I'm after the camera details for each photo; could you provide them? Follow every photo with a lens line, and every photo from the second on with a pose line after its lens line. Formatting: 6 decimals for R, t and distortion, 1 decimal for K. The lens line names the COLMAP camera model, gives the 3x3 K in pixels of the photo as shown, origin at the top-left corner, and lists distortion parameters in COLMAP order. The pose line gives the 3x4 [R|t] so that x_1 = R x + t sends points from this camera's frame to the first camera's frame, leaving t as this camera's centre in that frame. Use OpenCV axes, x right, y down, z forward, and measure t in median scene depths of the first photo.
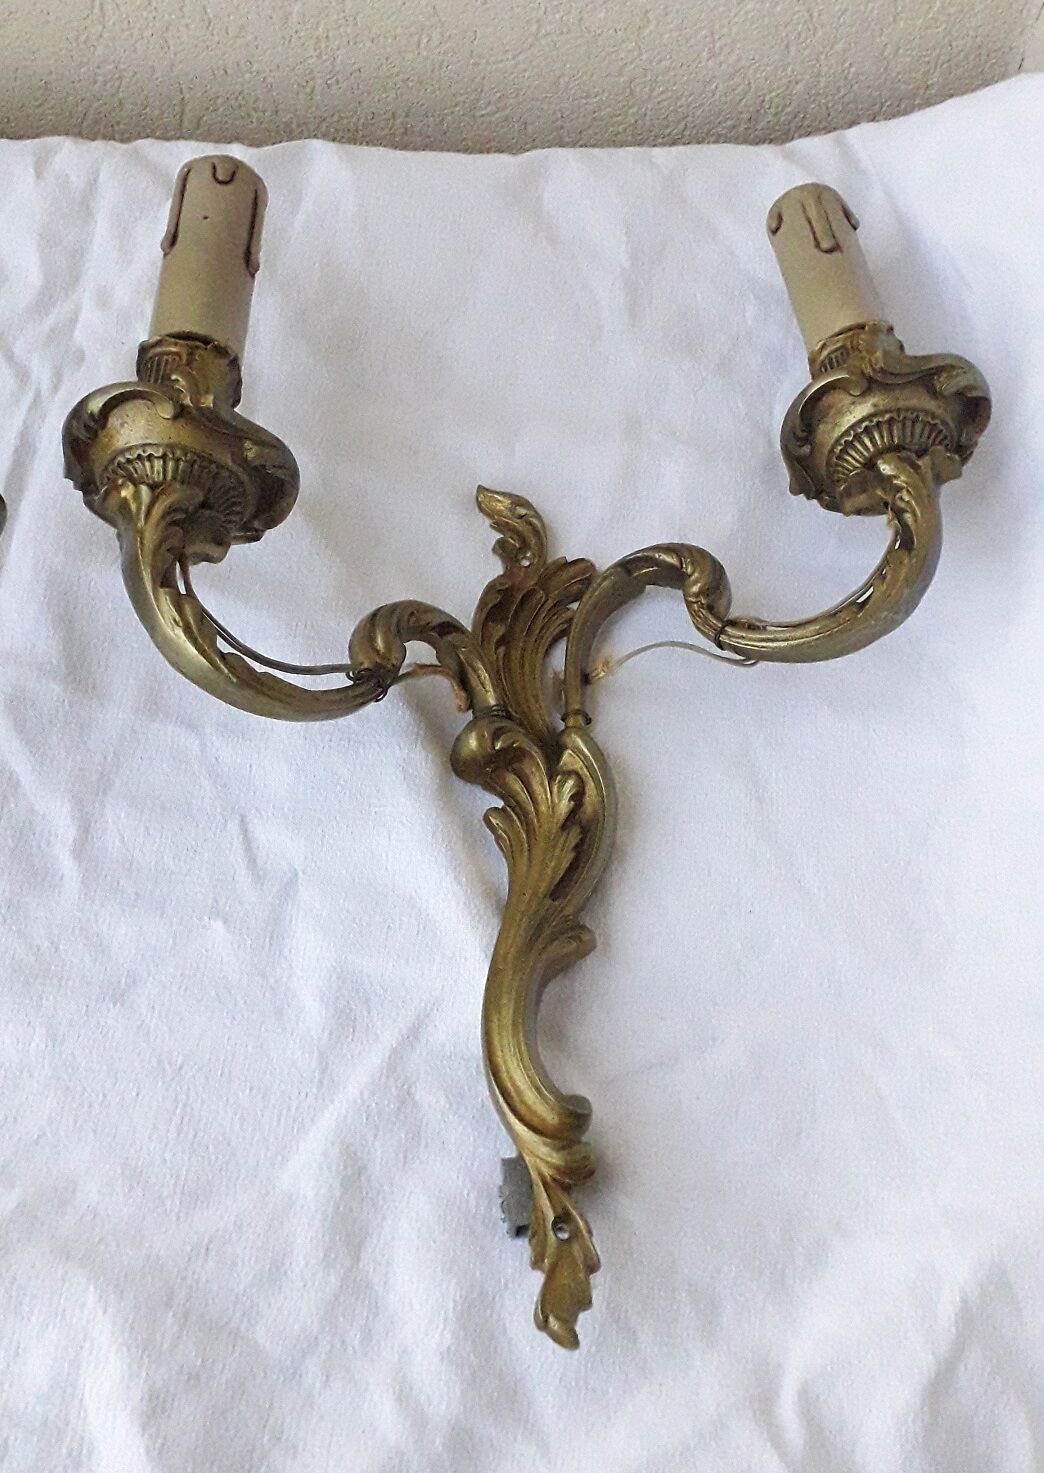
lens RADIAL K [[1358.1, 0, 520.2], [0, 1358.1, 717.2], [0, 0, 1]] dist [0.054565, 0.000000]
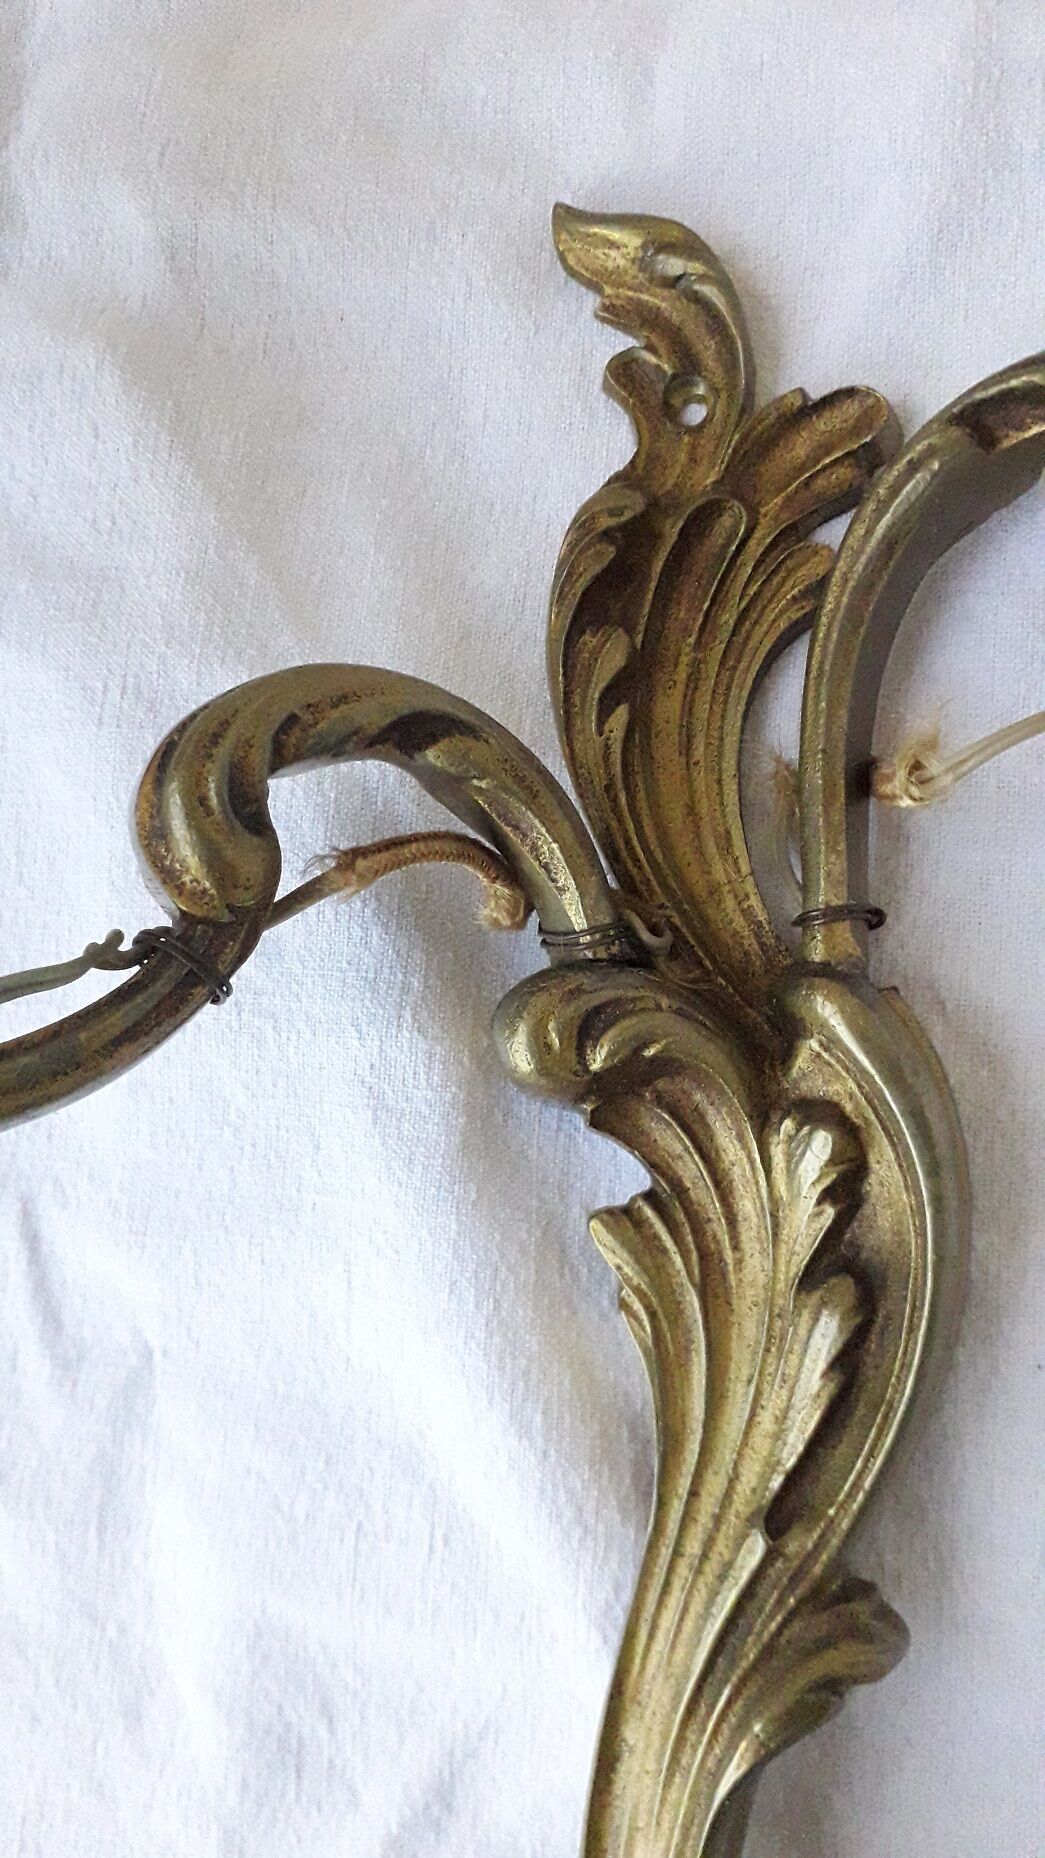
lens RADIAL K [[1493.3, 0, 540.5], [0, 1493.3, 905.2], [0, 0, 1]] dist [0.016995, -0.068565]
pose [[0.967077, -0.046003, -0.250291, 0.067054], [0.124973, 0.942612, 0.309621, -0.136609], [0.221684, -0.330707, 0.917327, 0.661511]]
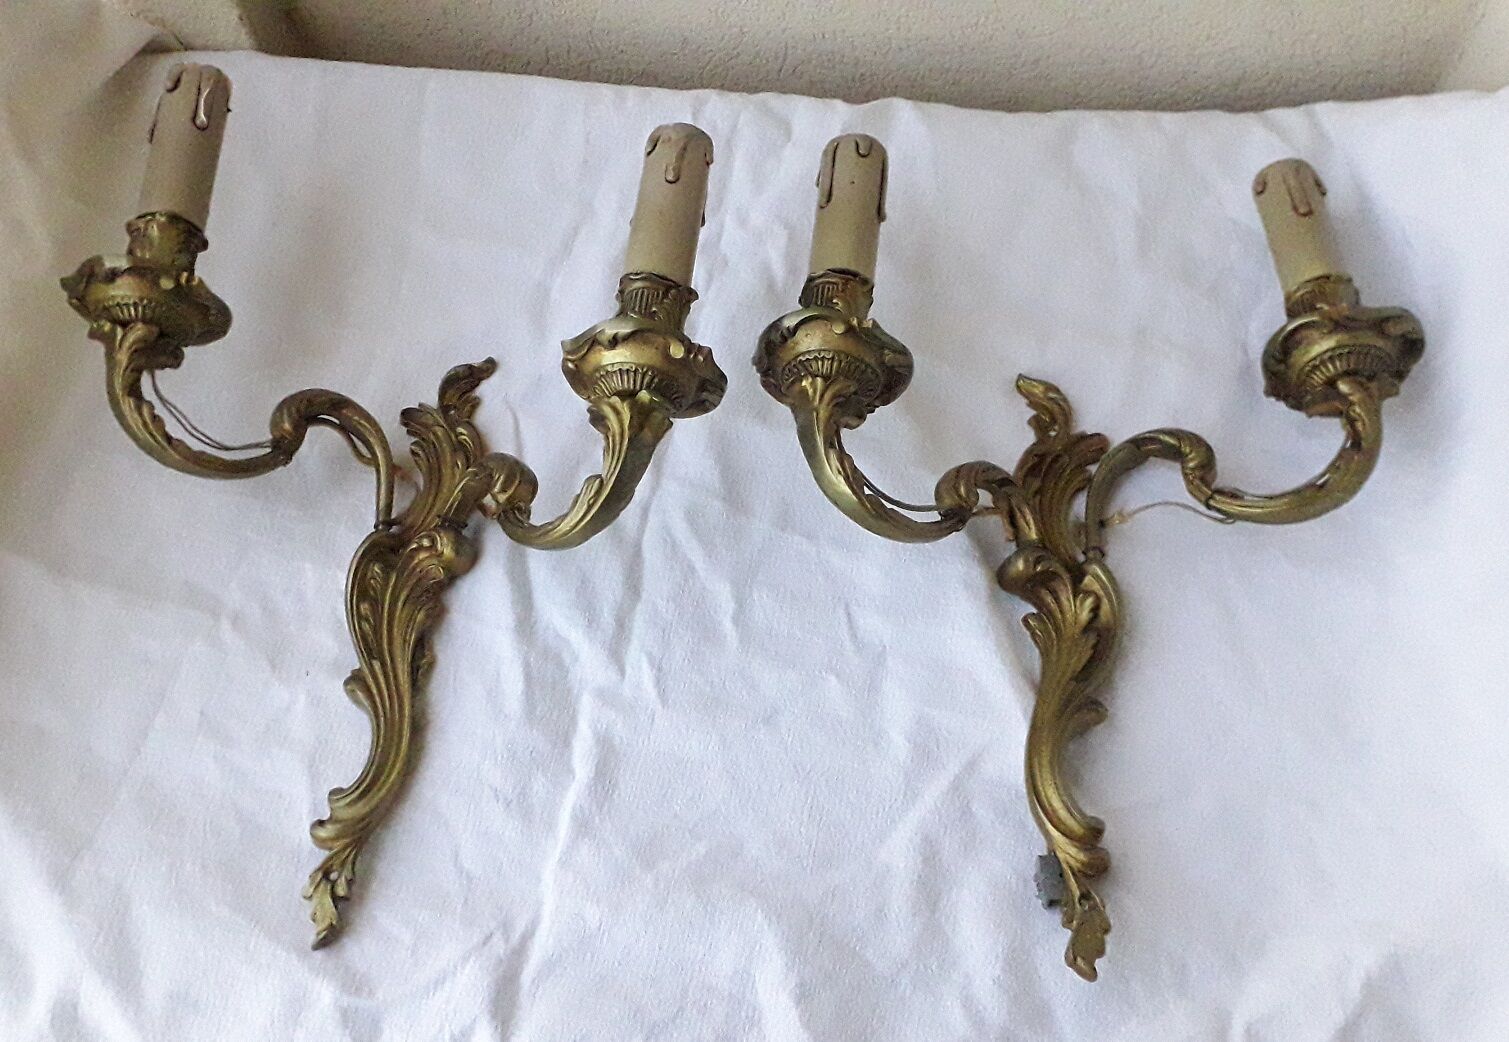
lens RADIAL K [[1348.7, 0, 756.6], [0, 1348.7, 505.3], [0, 0, 1]] dist [0.102561, -0.157337]
pose [[0.992631, 0.071756, -0.097646, -0.172833], [-0.073436, 0.997206, -0.013717, -0.003548], [0.096389, 0.020787, 0.995127, -0.413614]]
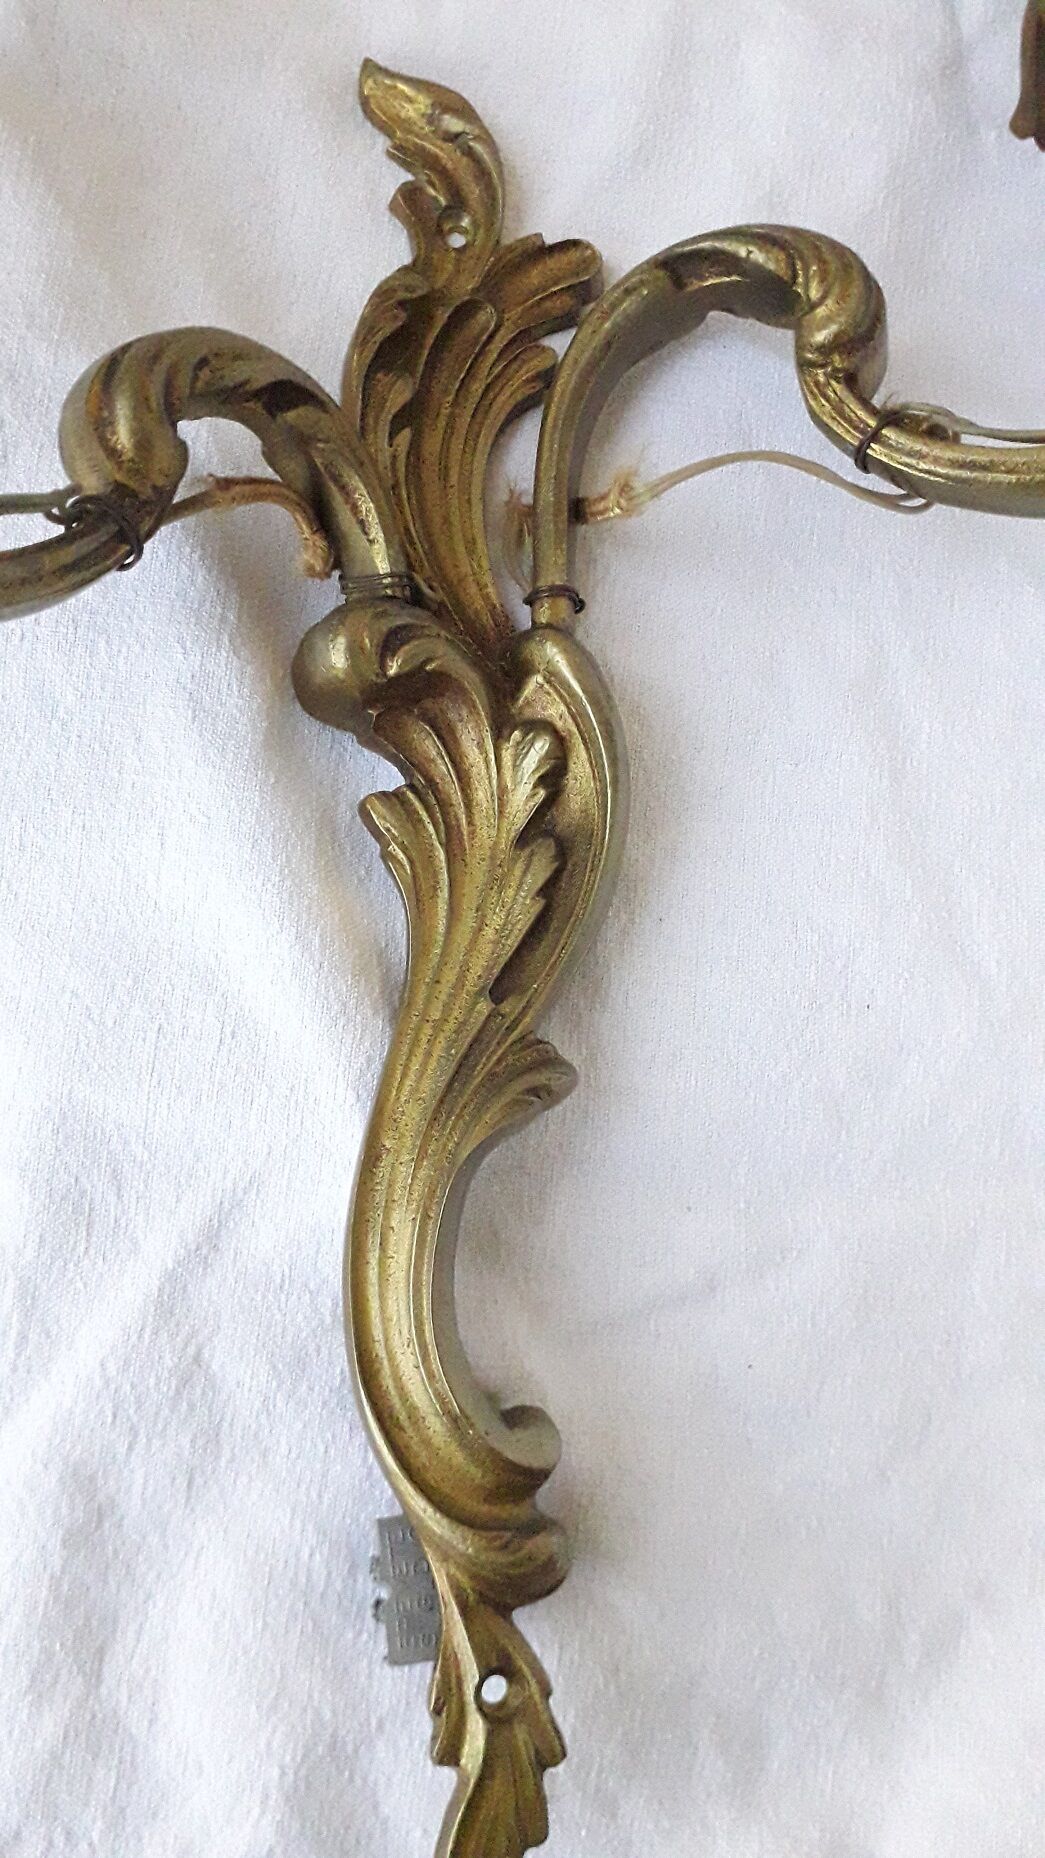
lens RADIAL K [[1493.3, 0, 526.3], [0, 1493.3, 892.6], [0, 0, 1]] dist [0.016995, -0.068565]
pose [[0.995329, 0.031424, 0.091286, -0.014736], [-0.058348, 0.949116, 0.309474, -0.067802], [-0.076917, -0.313355, 0.946516, 0.478586]]
